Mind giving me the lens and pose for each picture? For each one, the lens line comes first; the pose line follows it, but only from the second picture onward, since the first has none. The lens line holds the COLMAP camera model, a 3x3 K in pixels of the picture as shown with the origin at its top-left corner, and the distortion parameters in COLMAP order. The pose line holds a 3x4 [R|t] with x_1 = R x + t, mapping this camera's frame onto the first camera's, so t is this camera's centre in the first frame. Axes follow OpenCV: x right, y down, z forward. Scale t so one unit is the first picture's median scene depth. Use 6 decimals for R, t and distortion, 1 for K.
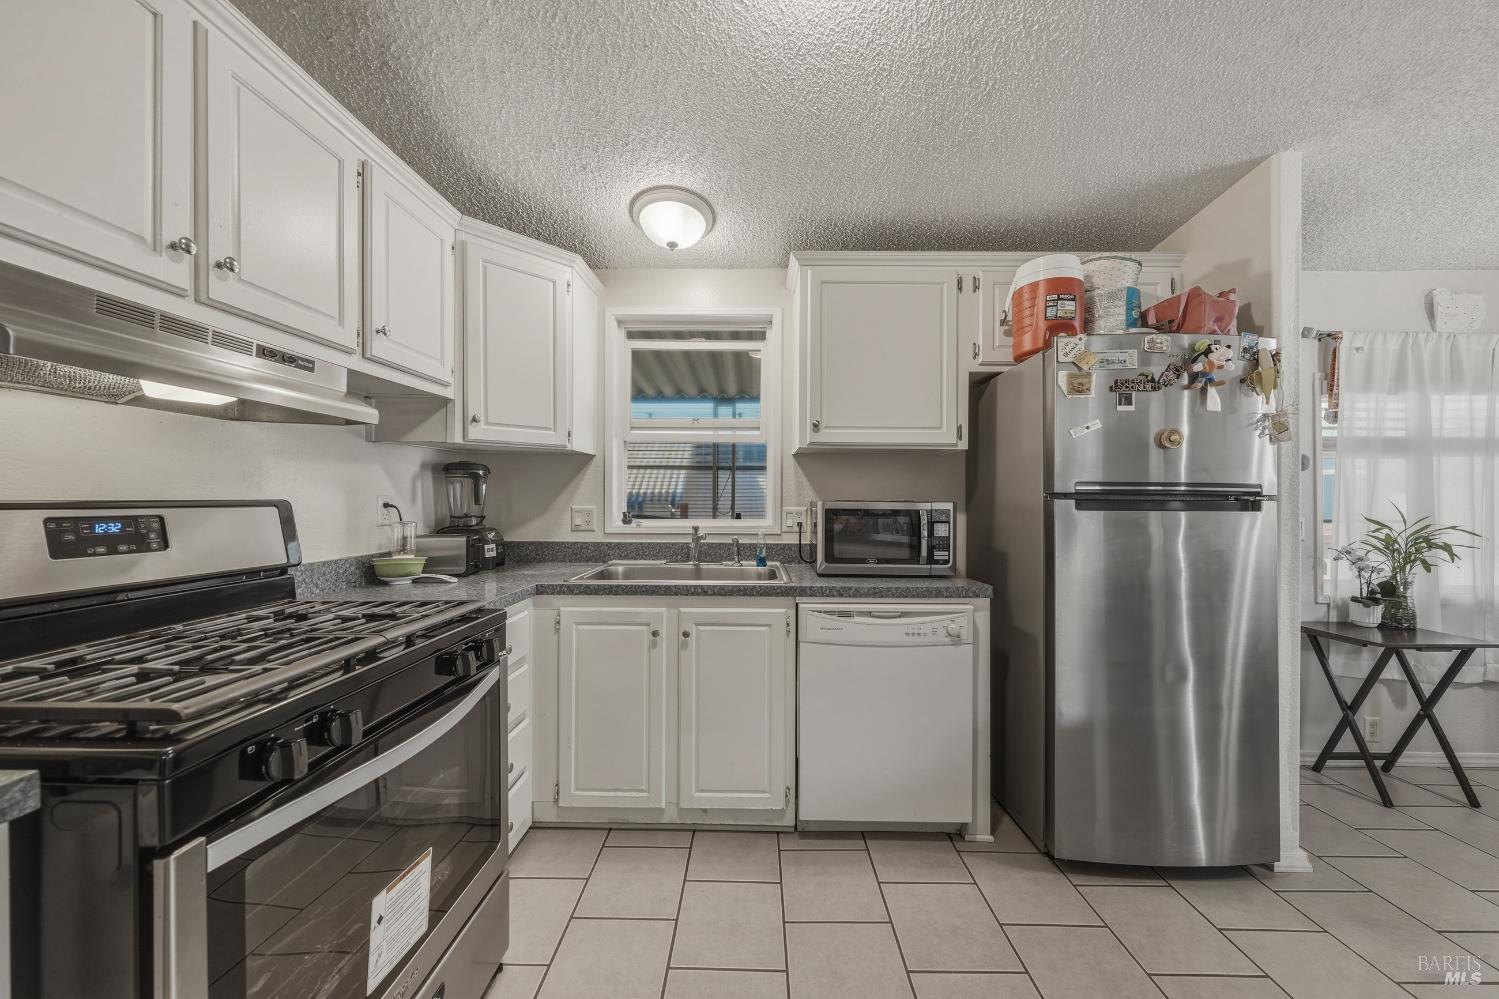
lens RADIAL K [[512.3, 0, 749.5], [0, 512.3, 499.5], [0, 0, 1]] dist [-0.000303, 0.000046]
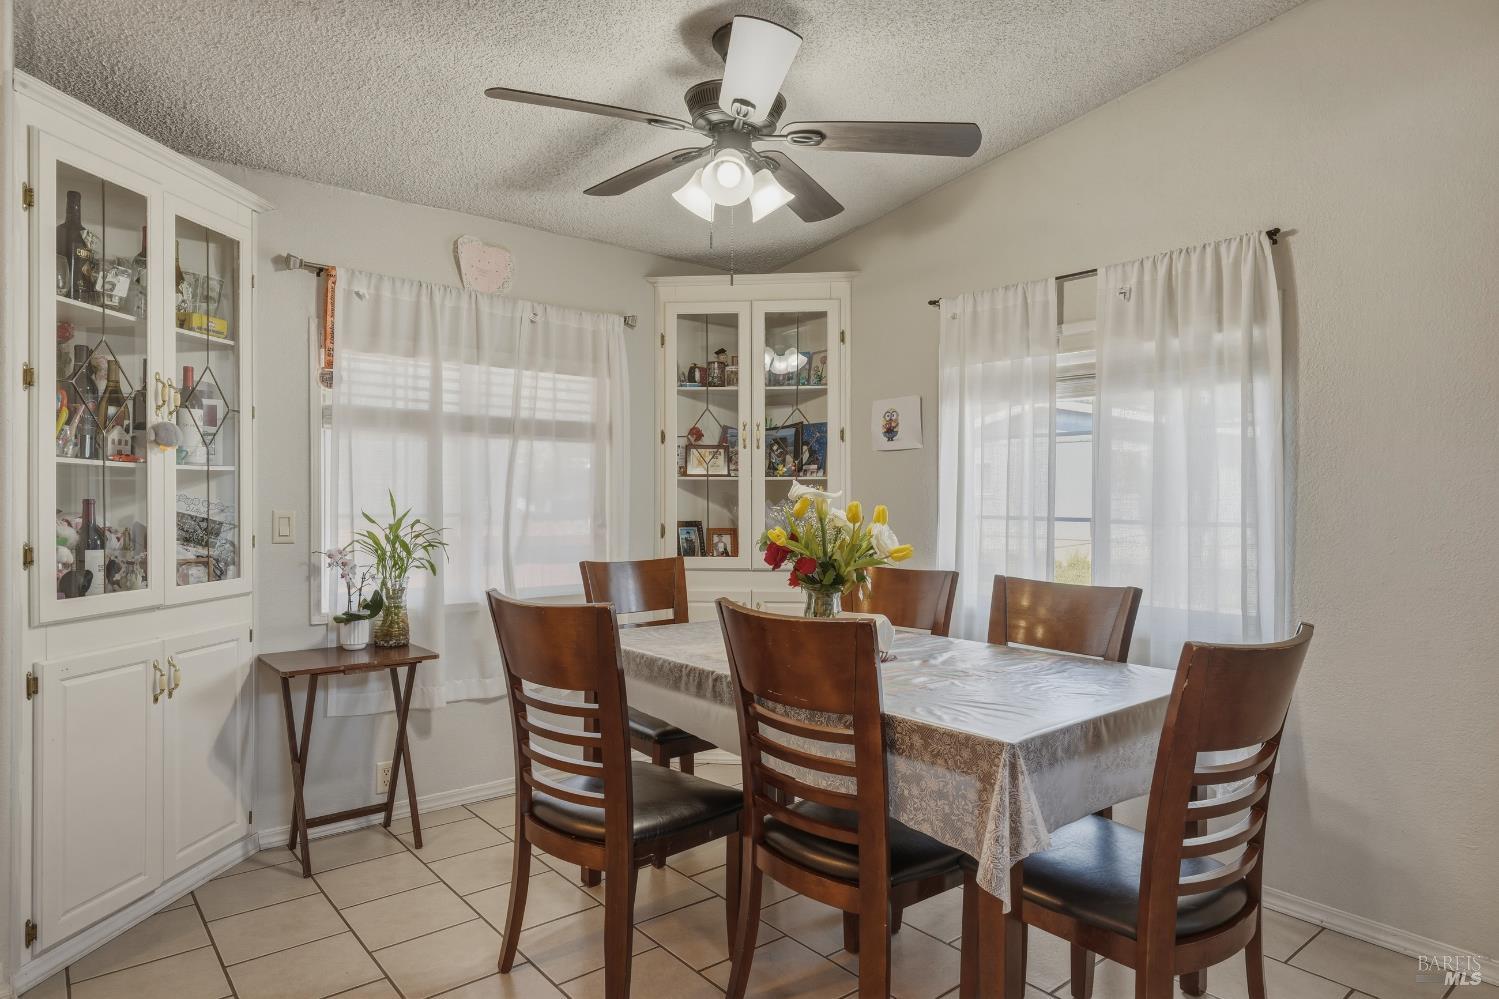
lens RADIAL K [[870.9, 0, 751.6], [0, 870.9, 500.9], [0, 0, 1]] dist [-0.000402, -0.000476]
pose [[0.759994, -0.004239, 0.649916, 0.848435], [-0.001767, 0.999962, 0.008588, 0.008694], [-0.649927, -0.007676, 0.759958, -0.434276]]
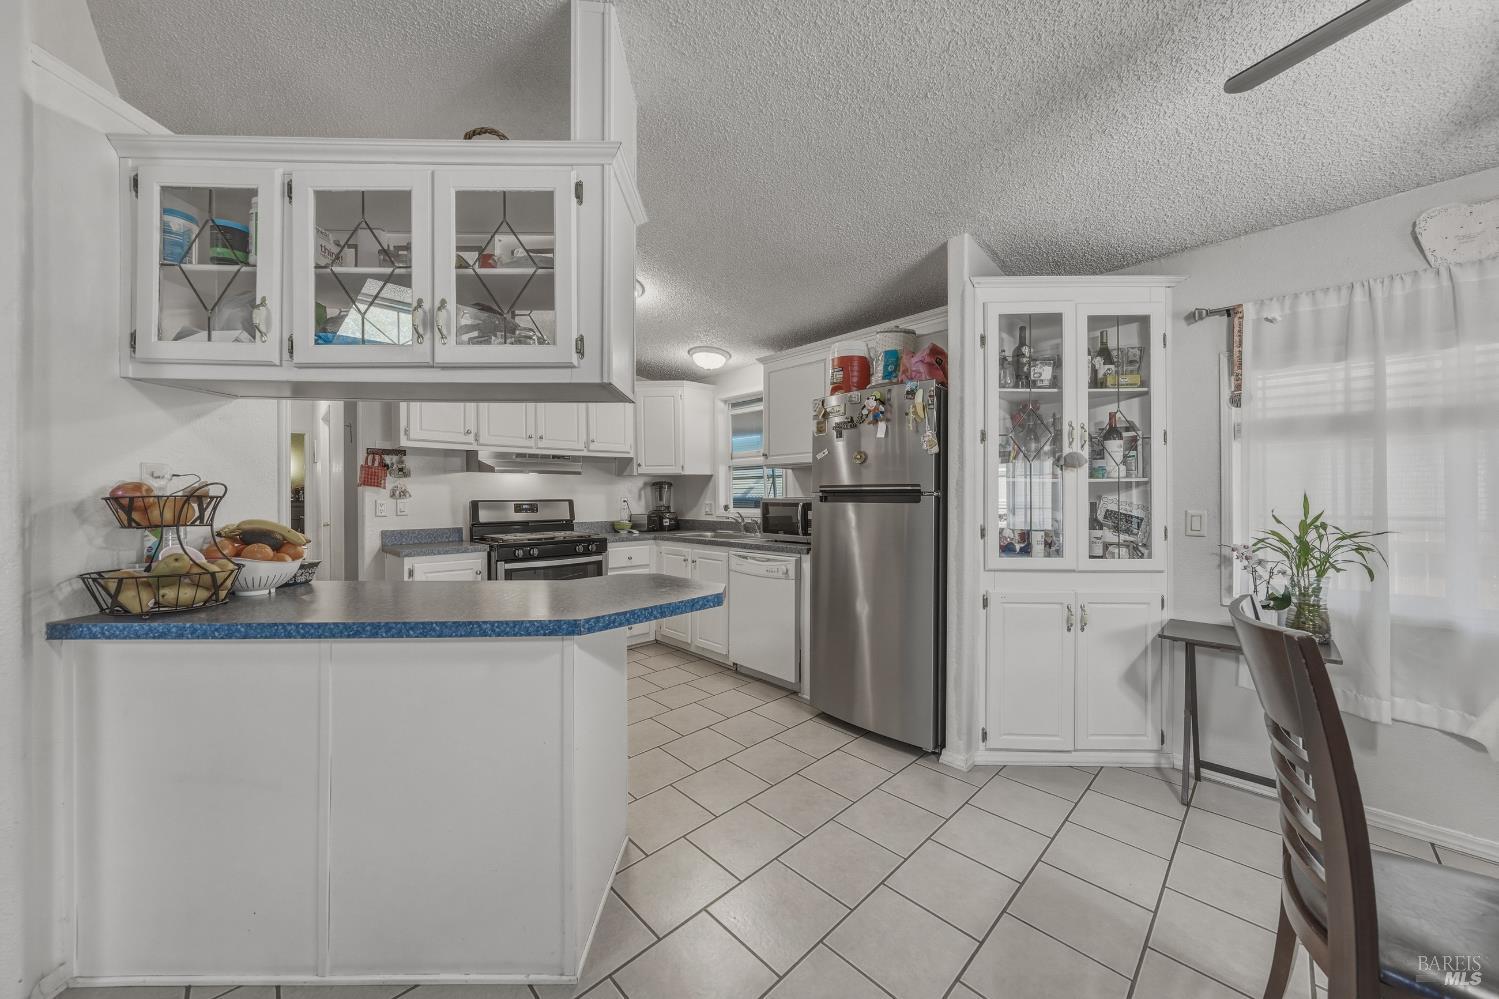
lens RADIAL K [[519.7, 0, 755.5], [0, 519.7, 495.9], [0, 0, 1]] dist [-0.000531, -0.000074]
pose [[0.706400, -0.011433, -0.707720, 1.297566], [0.007776, 0.999935, -0.008392, 0.009667], [0.707770, 0.000425, 0.706443, -0.274471]]
